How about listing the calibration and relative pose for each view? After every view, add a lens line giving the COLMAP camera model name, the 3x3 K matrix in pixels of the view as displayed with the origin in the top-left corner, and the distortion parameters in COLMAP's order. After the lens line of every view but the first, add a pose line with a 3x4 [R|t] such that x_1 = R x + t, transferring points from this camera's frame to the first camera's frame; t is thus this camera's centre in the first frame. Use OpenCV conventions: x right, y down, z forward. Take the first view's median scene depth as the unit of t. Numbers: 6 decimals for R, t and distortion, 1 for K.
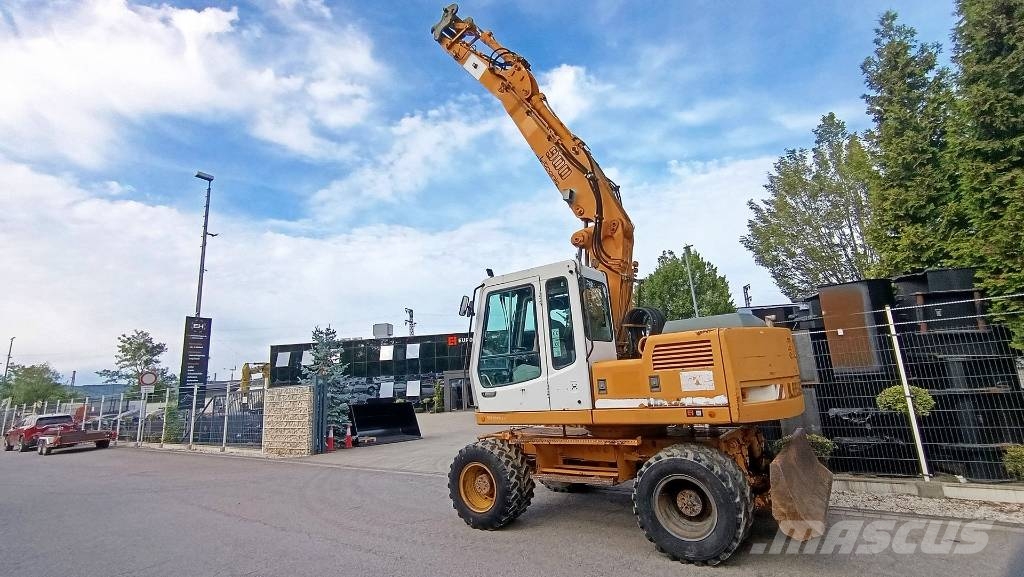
lens RADIAL K [[462.1, 0, 514.1], [0, 462.1, 290.0], [0, 0, 1]] dist [-0.003762, 0.000724]
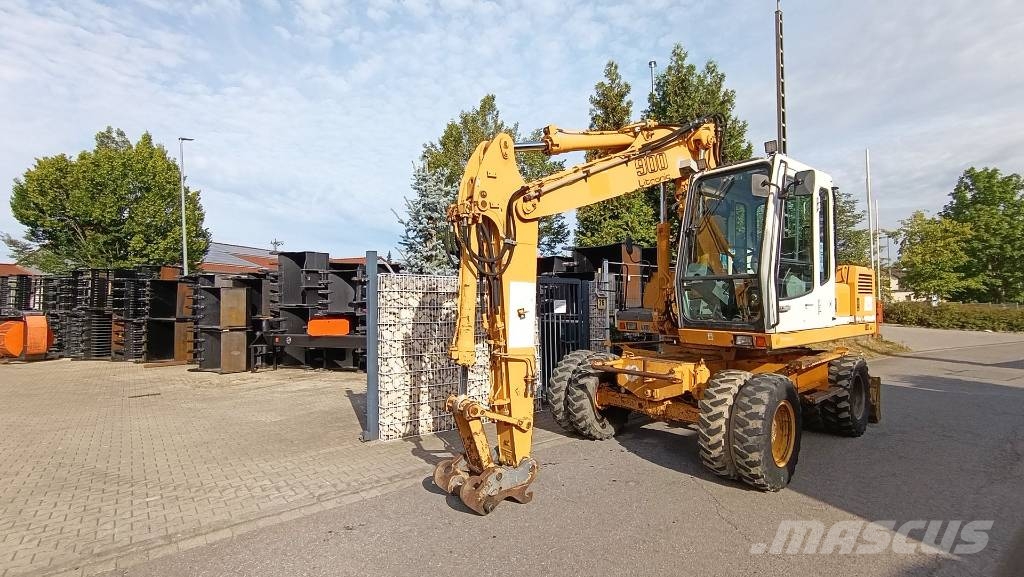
lens RADIAL K [[462.1, 0, 512.1], [0, 462.1, 289.2], [0, 0, 1]] dist [-0.003762, 0.000724]
pose [[0.241075, 0.089743, 0.966348, -0.781240], [-0.200079, 0.978922, -0.040997, 0.278042], [-0.949658, -0.183463, 0.253949, 1.096537]]
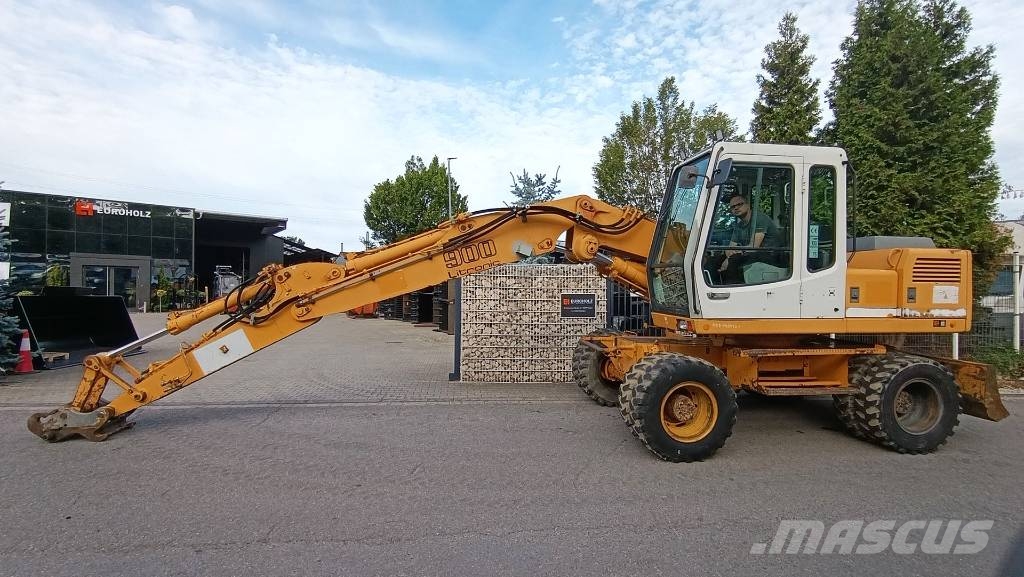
lens RADIAL K [[462.1, 0, 513.3], [0, 462.1, 290.7], [0, 0, 1]] dist [-0.003762, 0.000724]
pose [[0.730713, 0.065118, 0.679572, -0.719864], [-0.193988, 0.974212, 0.115235, 0.171447], [-0.654544, -0.216032, 0.724501, 0.584351]]
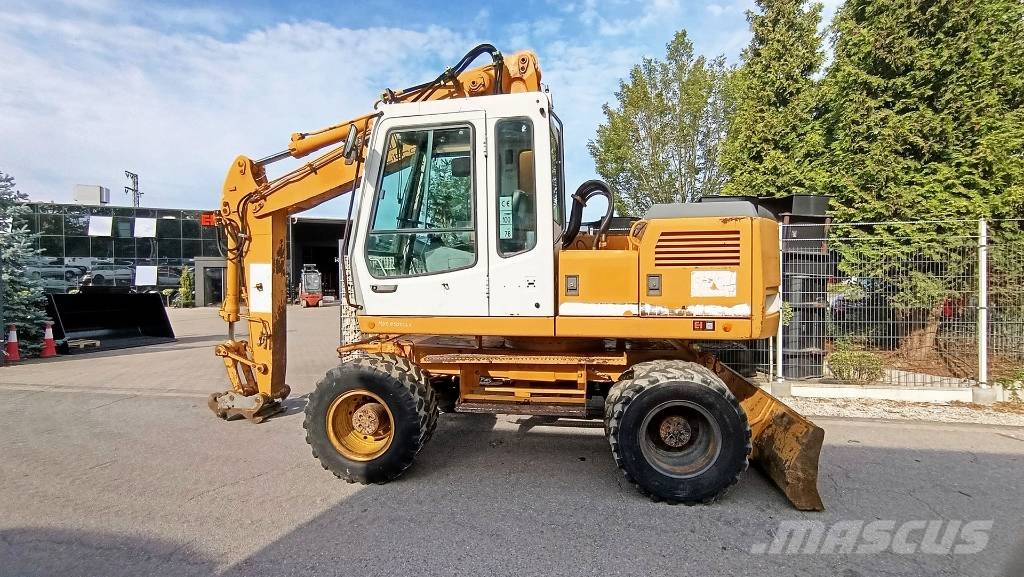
lens RADIAL K [[462.1, 0, 514.9], [0, 462.1, 292.3], [0, 0, 1]] dist [-0.003762, 0.000724]
pose [[0.886224, 0.039943, 0.461532, -0.164439], [-0.139379, 0.973104, 0.183416, 0.076705], [-0.441792, -0.226875, 0.867956, 0.316945]]
